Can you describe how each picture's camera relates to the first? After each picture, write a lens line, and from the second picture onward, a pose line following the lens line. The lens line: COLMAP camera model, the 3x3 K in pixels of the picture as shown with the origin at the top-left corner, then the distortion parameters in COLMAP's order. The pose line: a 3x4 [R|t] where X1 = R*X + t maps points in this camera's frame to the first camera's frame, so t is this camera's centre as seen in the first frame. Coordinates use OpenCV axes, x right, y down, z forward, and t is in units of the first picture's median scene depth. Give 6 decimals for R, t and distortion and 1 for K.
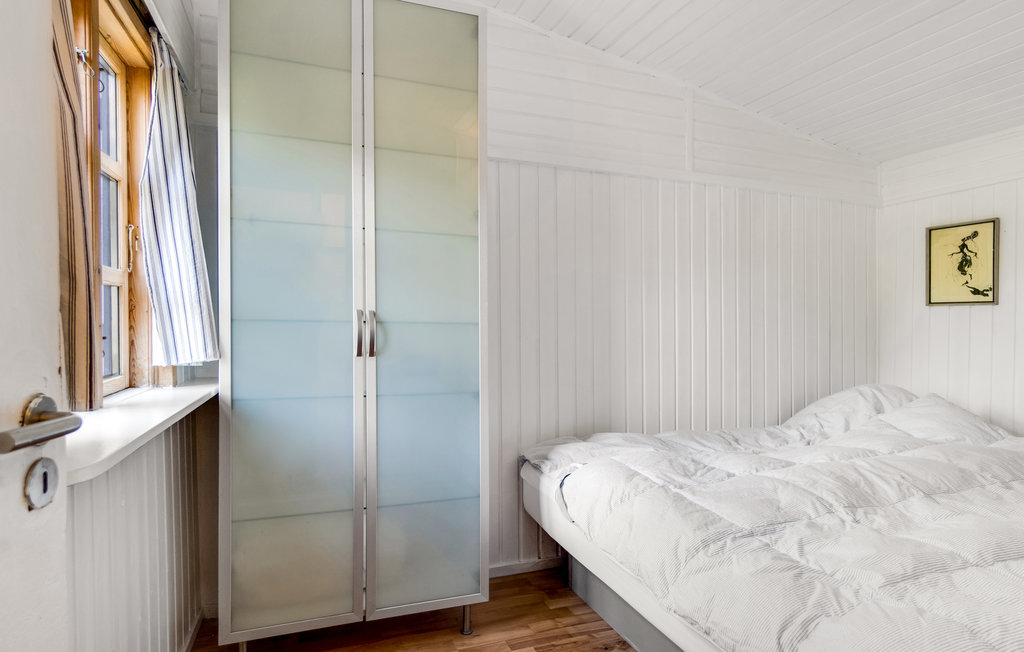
lens RADIAL K [[631.1, 0, 510.2], [0, 631.1, 298.2], [0, 0, 1]] dist [-0.000952, 0.002635]
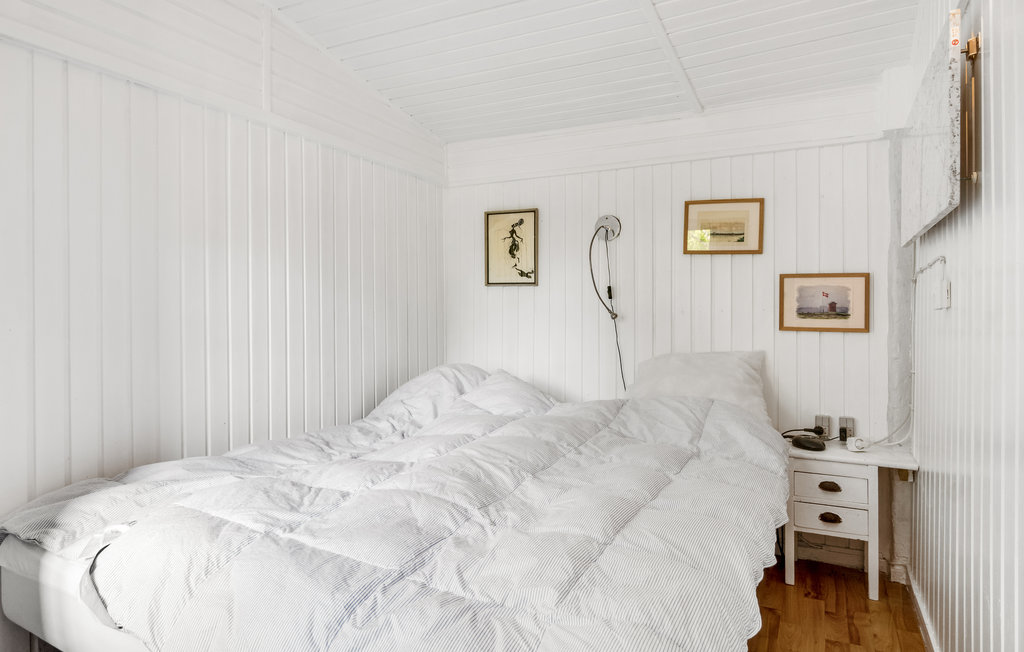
lens RADIAL K [[631.1, 0, 510.2], [0, 631.1, 298.2], [0, 0, 1]] dist [-0.000952, 0.002635]
pose [[0.735784, -0.000881, 0.677216, -0.033738], [-0.019860, 0.999541, 0.022879, 0.010337], [-0.676925, -0.030283, 0.735429, 0.271357]]
